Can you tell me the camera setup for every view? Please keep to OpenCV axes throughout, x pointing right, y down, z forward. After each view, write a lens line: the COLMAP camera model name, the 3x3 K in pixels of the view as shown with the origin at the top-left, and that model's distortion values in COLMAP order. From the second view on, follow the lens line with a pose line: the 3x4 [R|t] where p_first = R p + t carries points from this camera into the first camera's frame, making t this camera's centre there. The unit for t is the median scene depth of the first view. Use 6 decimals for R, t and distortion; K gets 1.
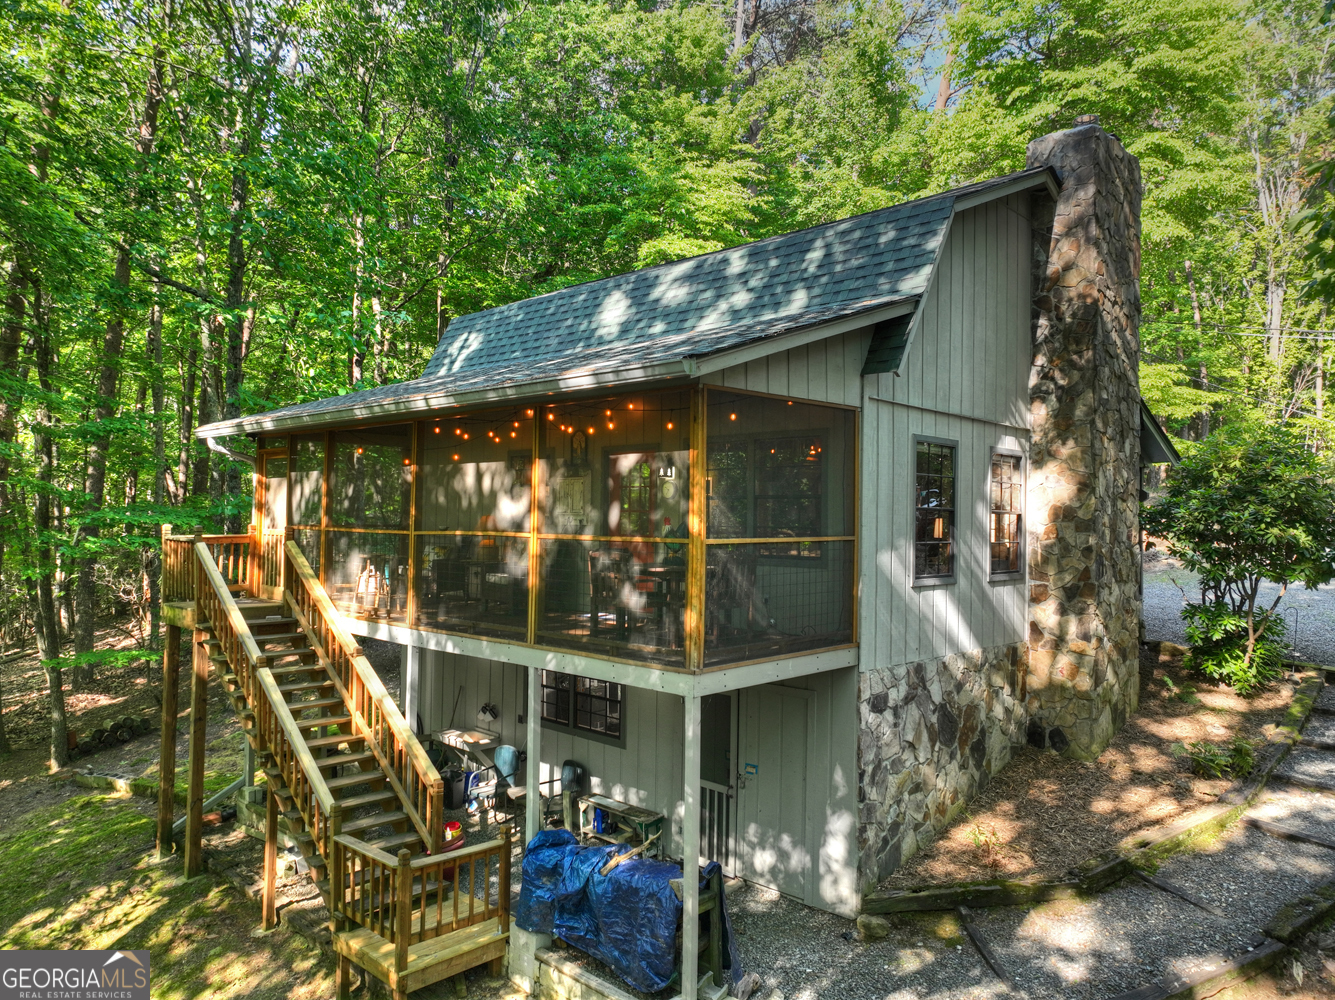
lens RADIAL K [[948.7, 0, 667.5], [0, 948.7, 500.0], [0, 0, 1]] dist [0.000290, 0.007826]
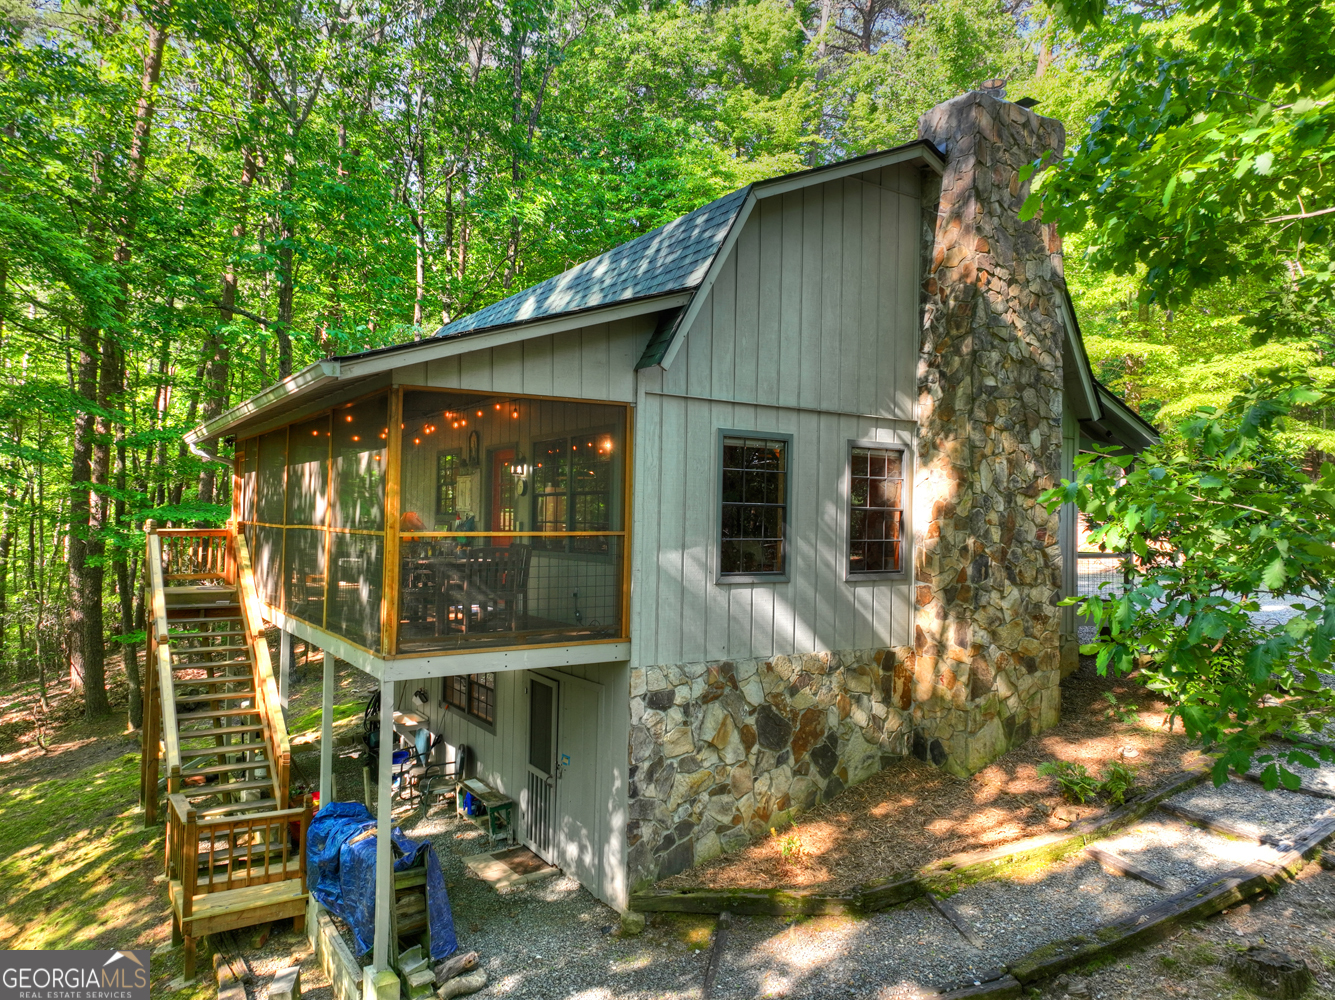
lens RADIAL K [[948.8, 0, 667.5], [0, 948.8, 500.0], [0, 0, 1]] dist [0.010740, 0.003924]
pose [[0.972059, -0.001006, -0.234736, 0.419996], [0.000600, 0.999998, -0.001801, 0.006058], [0.234738, 0.001610, 0.972057, 0.032207]]
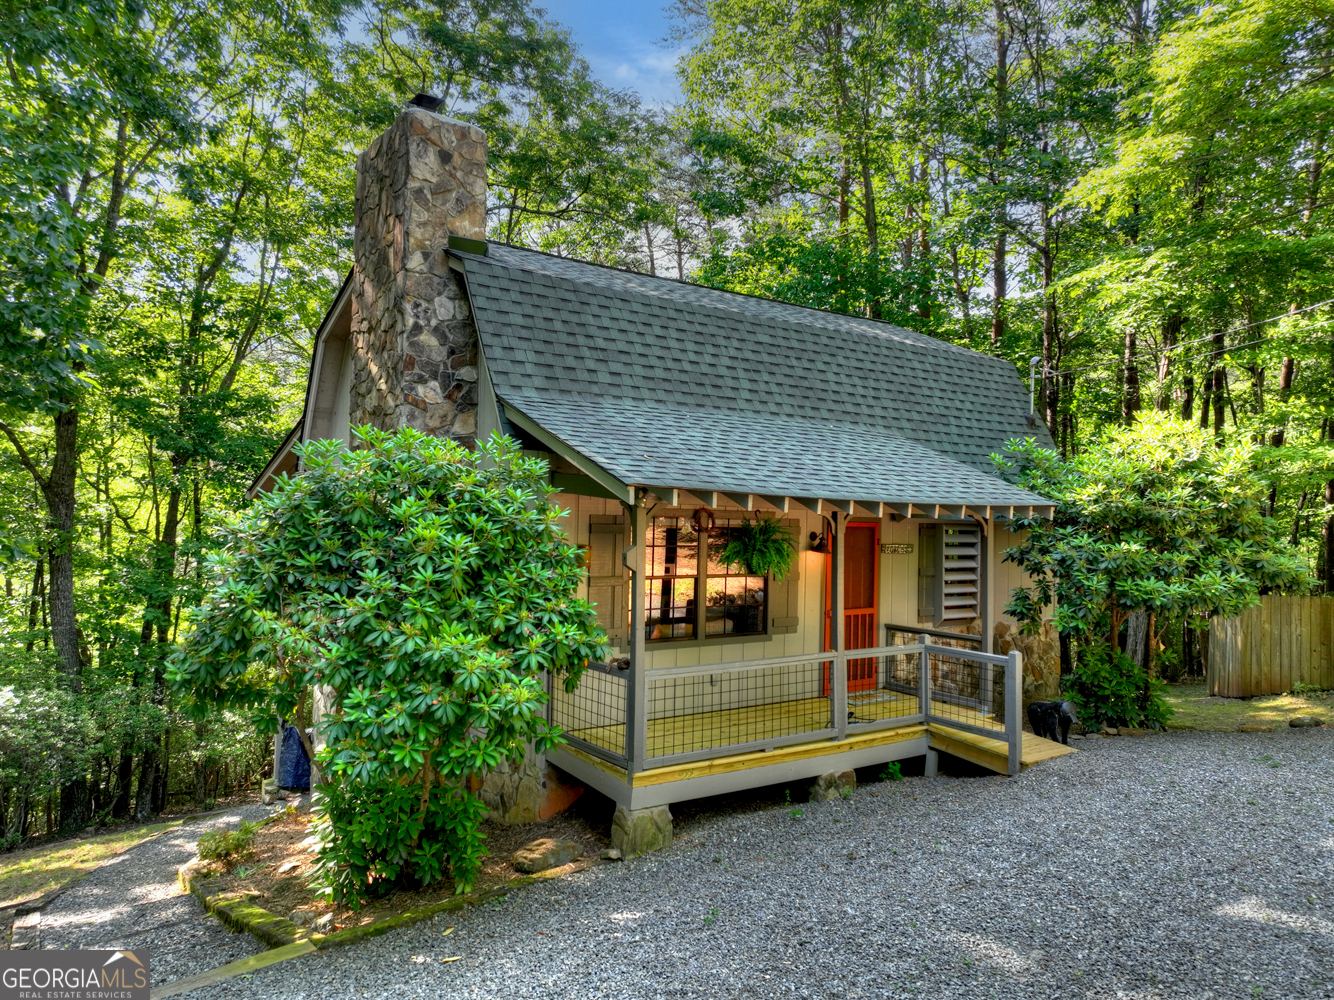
lens RADIAL K [[948.0, 0, 667.0], [0, 948.0, 500.0], [0, 0, 1]] dist [0.000290, 0.007826]
pose [[-0.191372, -0.035457, -0.980877, 1.457901], [-0.001077, 0.999354, -0.035915, -0.026571], [0.981517, -0.005816, -0.191287, 1.657452]]
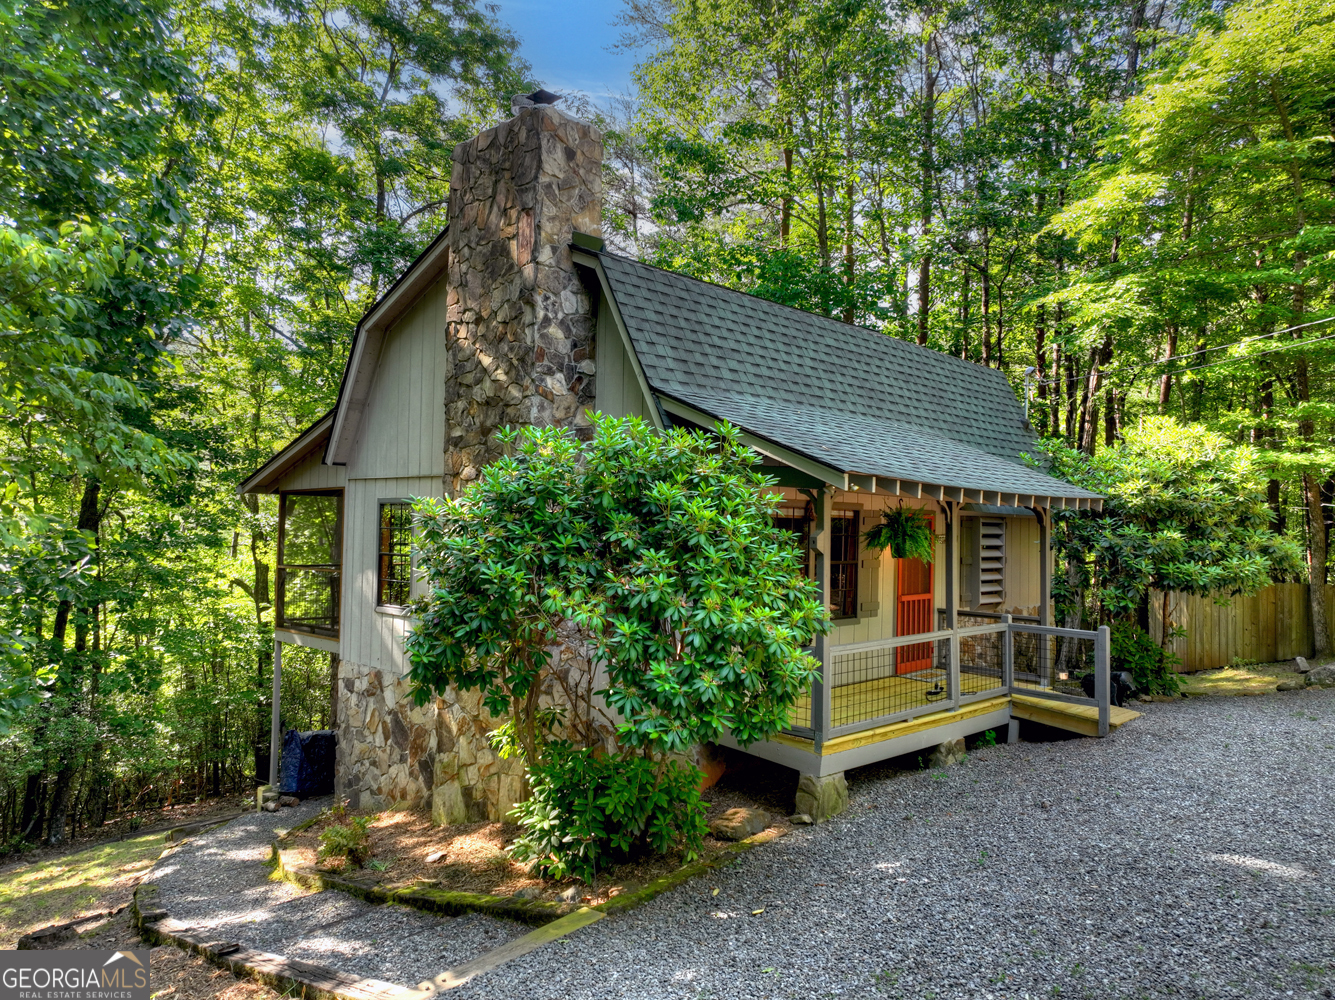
lens RADIAL K [[948.7, 0, 667.5], [0, 948.7, 500.0], [0, 0, 1]] dist [0.000290, 0.007826]
pose [[-0.023739, -0.041133, -0.998872, 1.532540], [0.001696, 0.999150, -0.041184, -0.010435], [0.999717, -0.002672, -0.023649, 1.383156]]
